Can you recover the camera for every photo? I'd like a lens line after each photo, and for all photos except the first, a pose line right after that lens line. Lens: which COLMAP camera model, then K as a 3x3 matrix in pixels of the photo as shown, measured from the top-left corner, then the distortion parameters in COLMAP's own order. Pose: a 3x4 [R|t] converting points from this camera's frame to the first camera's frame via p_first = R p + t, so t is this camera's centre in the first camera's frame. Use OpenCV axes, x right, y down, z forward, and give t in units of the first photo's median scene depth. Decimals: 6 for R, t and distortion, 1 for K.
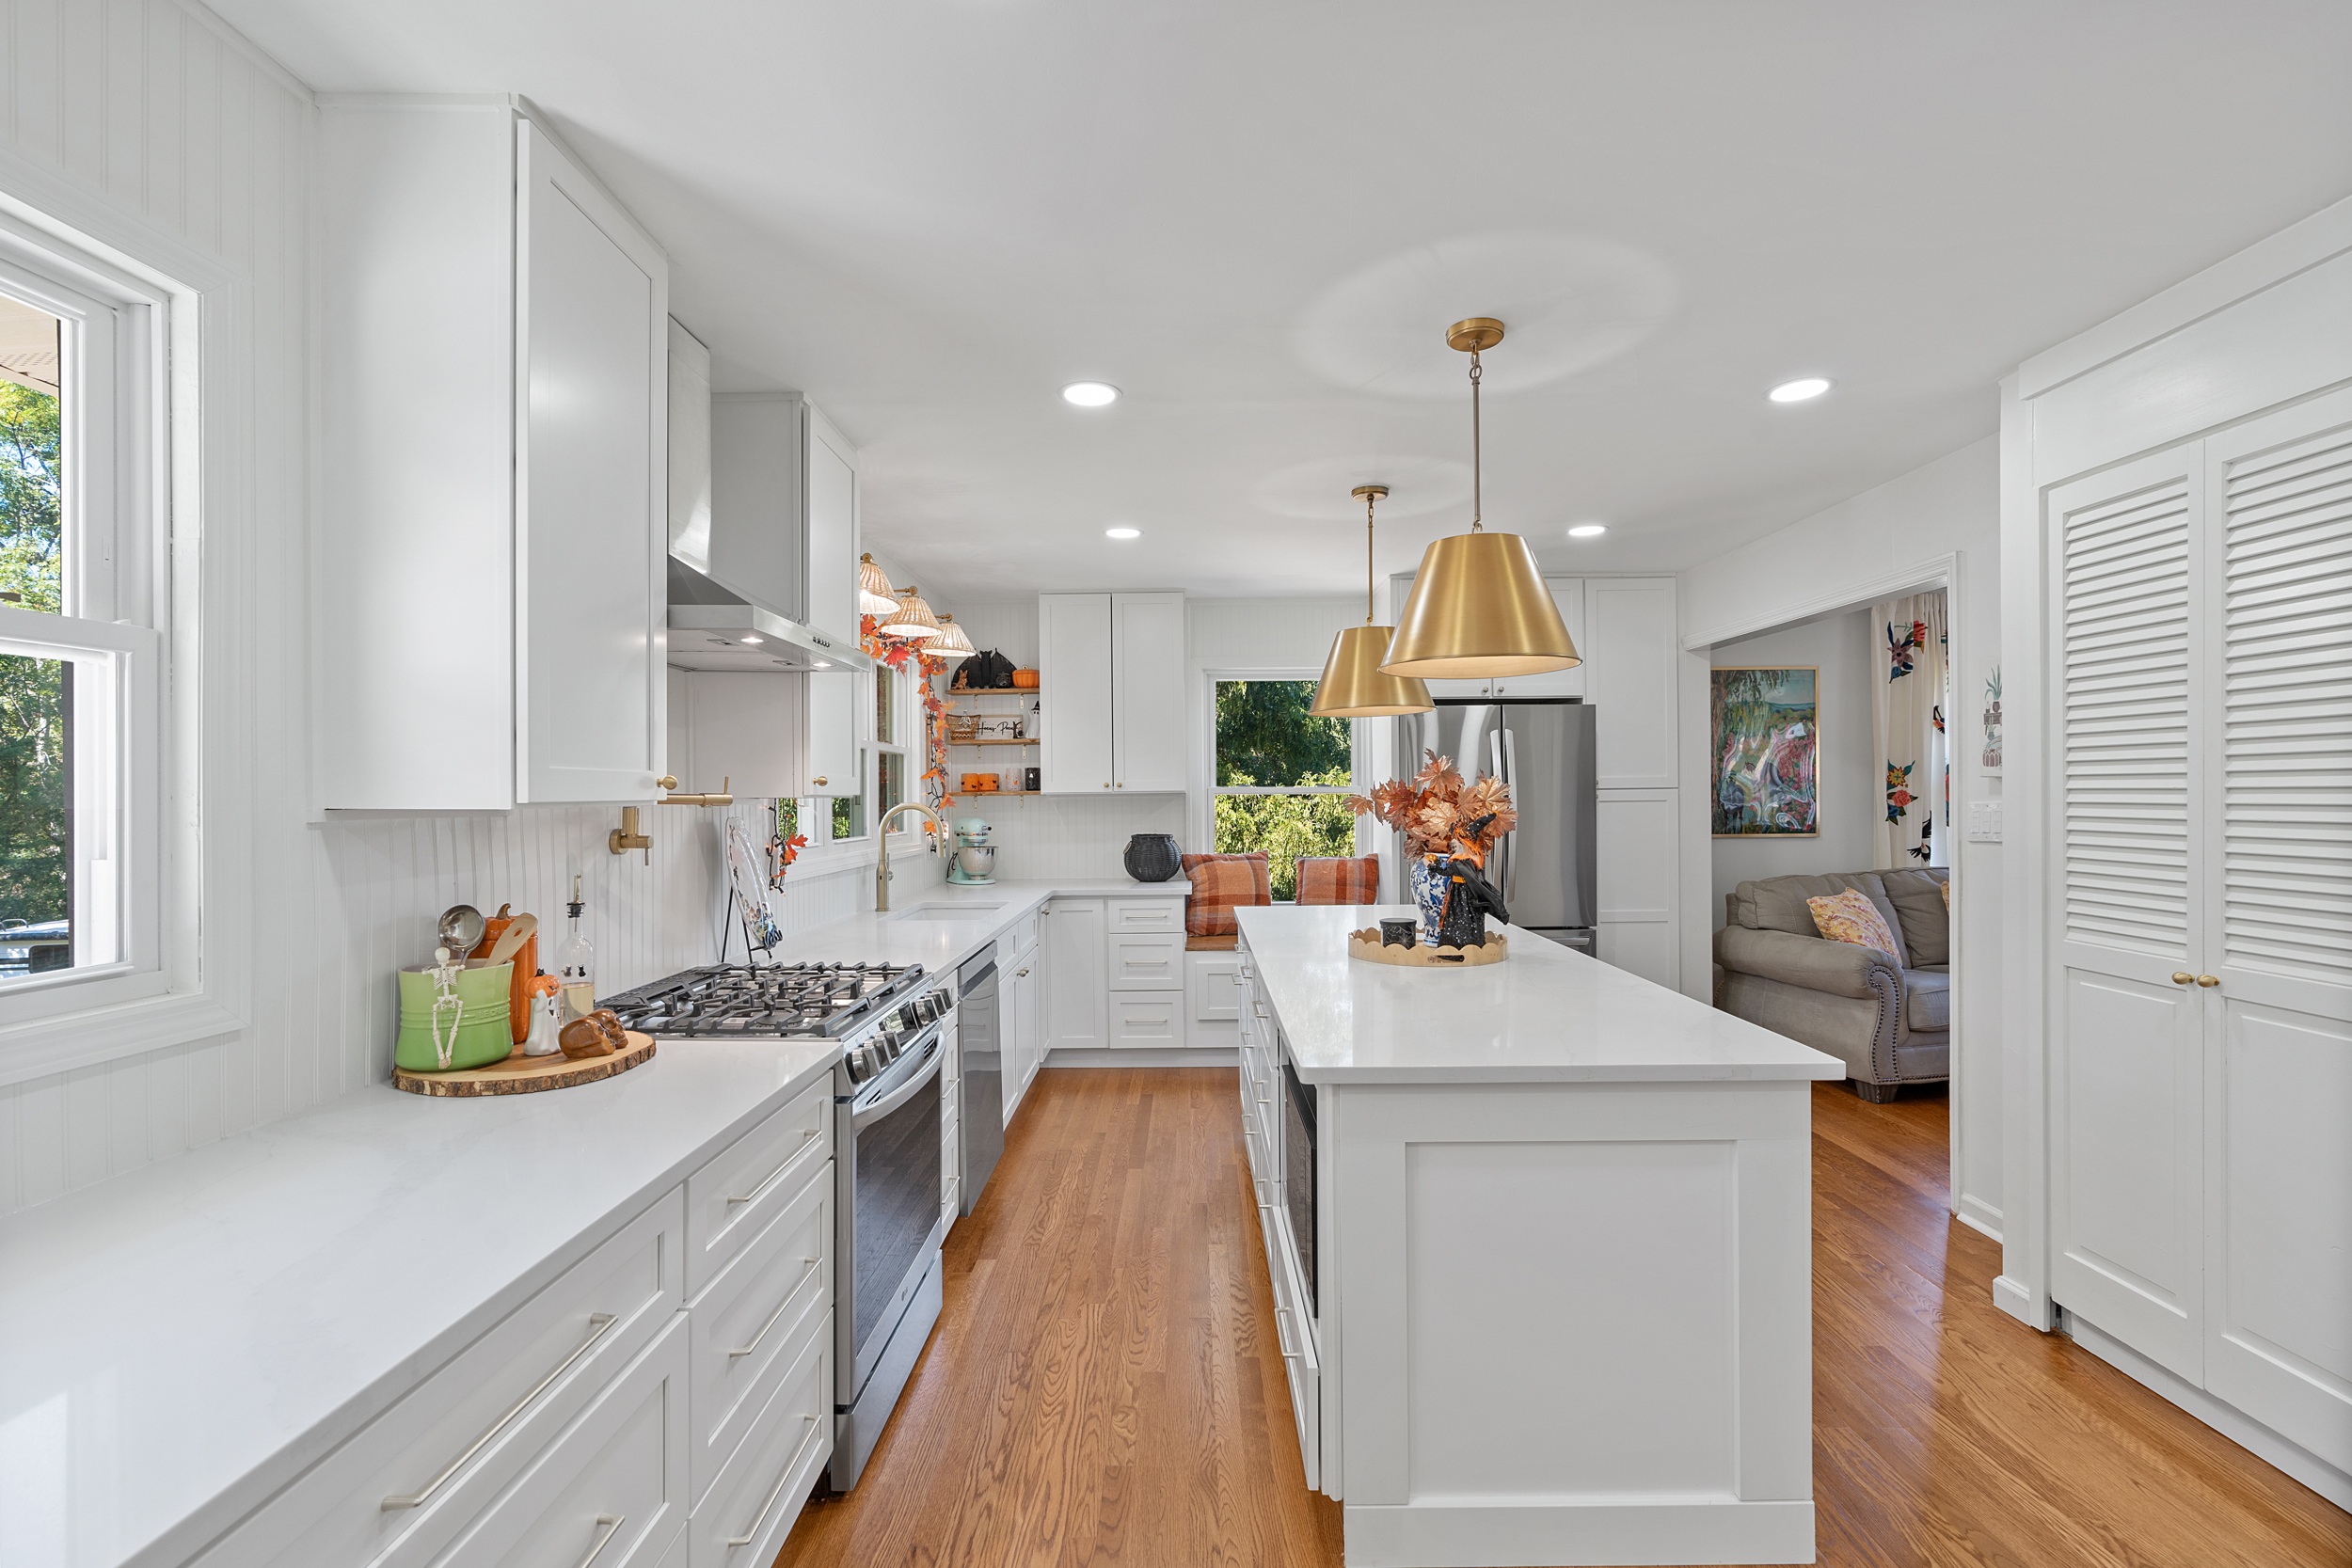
lens RADIAL K [[1069.8, 0, 1178.0], [0, 1069.8, 798.4], [0, 0, 1]] dist [-0.009368, 0.000120]
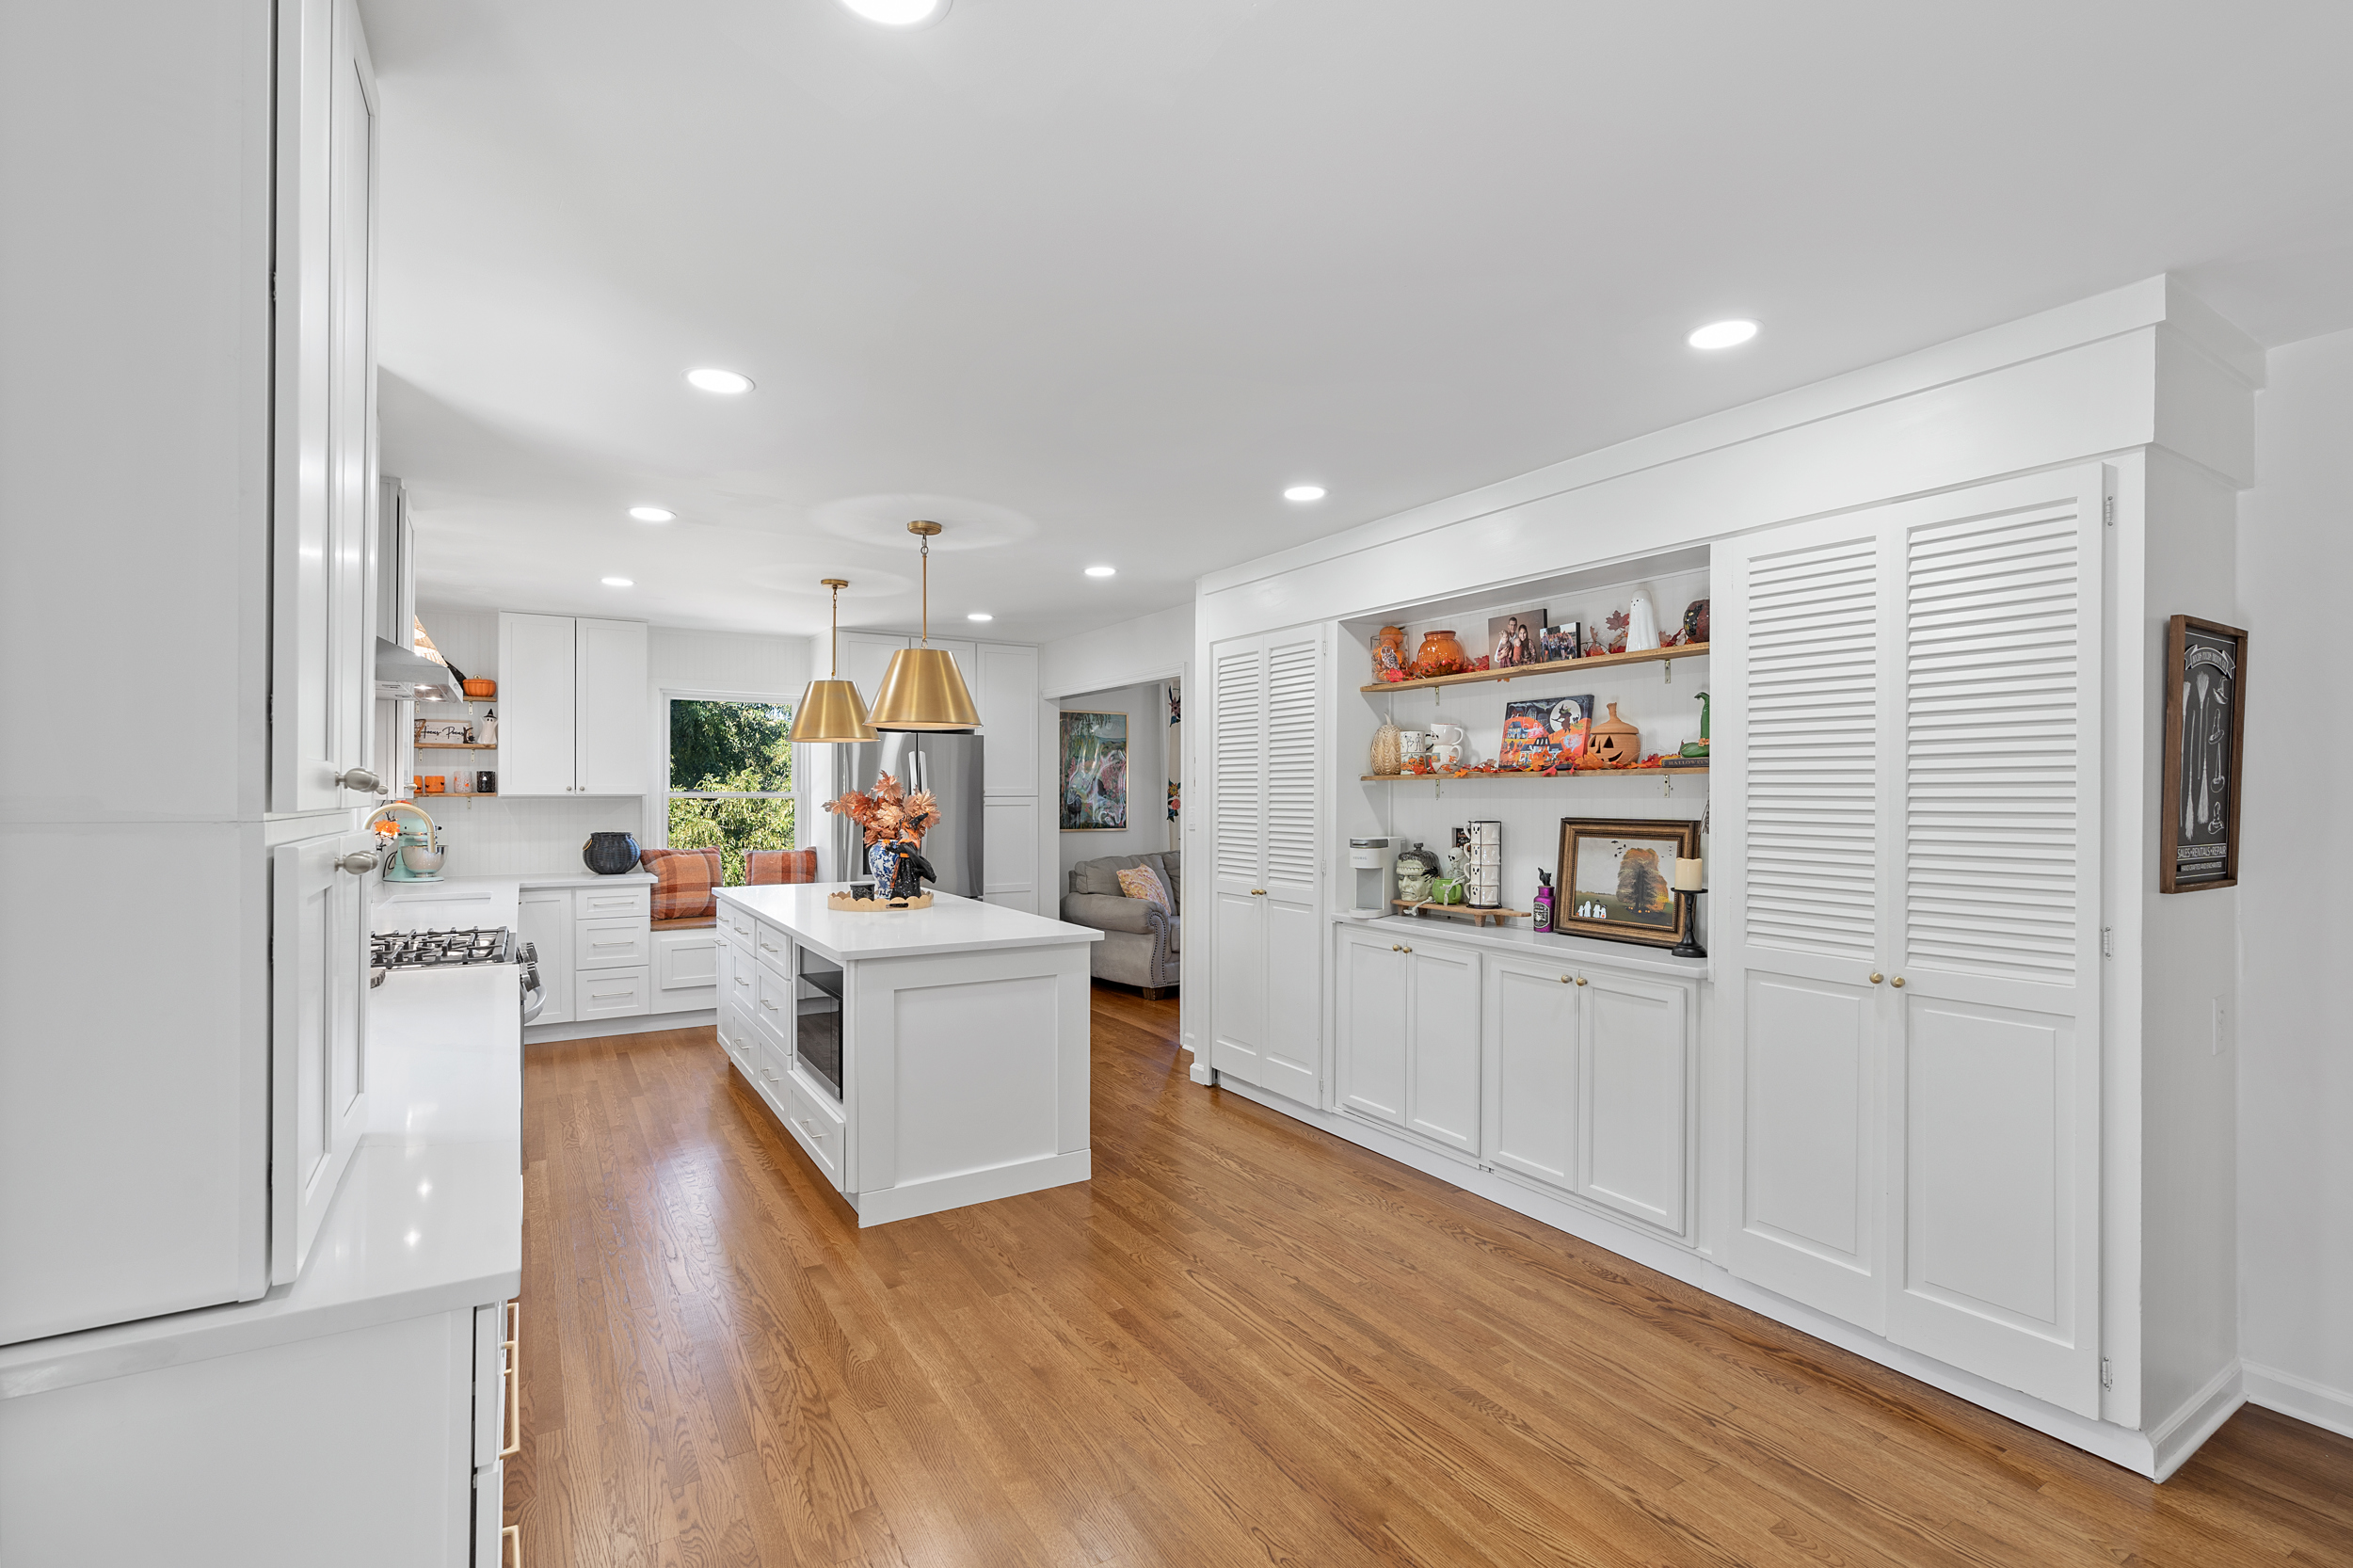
lens RADIAL K [[1070.3, 0, 1178.5], [0, 1070.3, 798.4], [0, 0, 1]] dist [-0.009368, 0.000120]
pose [[0.846093, 0.008210, 0.532972, -0.134403], [-0.007051, 0.999966, -0.004211, -0.002123], [-0.532988, -0.000195, 0.846123, -0.309959]]
